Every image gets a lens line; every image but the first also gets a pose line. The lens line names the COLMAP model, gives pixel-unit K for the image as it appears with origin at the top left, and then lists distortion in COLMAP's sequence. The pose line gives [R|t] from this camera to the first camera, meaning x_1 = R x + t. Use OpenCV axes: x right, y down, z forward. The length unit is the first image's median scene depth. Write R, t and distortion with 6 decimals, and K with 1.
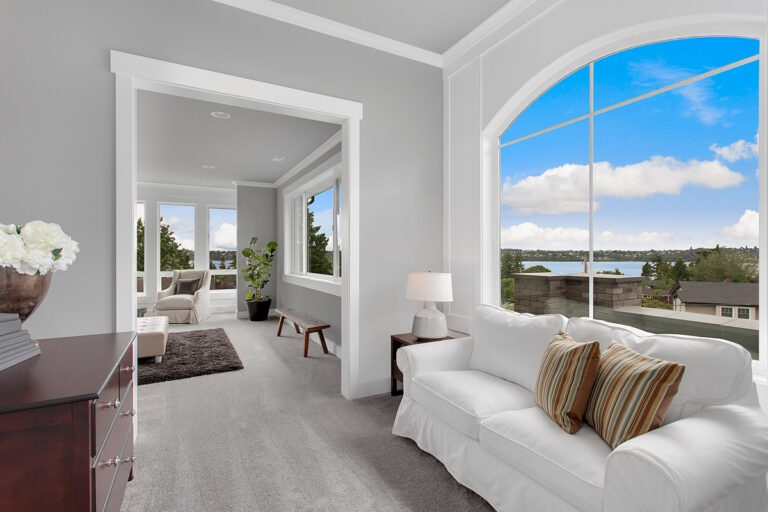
lens RADIAL K [[374.2, 0, 385.2], [0, 374.2, 260.4], [0, 0, 1]] dist [0.003888, 0.001925]
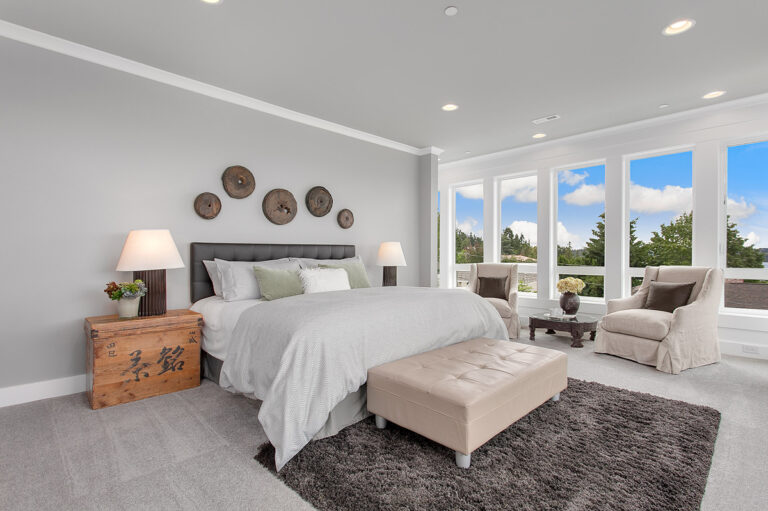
lens RADIAL K [[374.2, 0, 349.5], [0, 374.2, 257.0], [0, 0, 1]] dist [0.003888, 0.001925]
pose [[0.256049, -0.012806, -0.966579, -0.114764], [0.003499, 0.999918, -0.012321, 0.016795], [0.966657, -0.000227, 0.256073, 0.409930]]
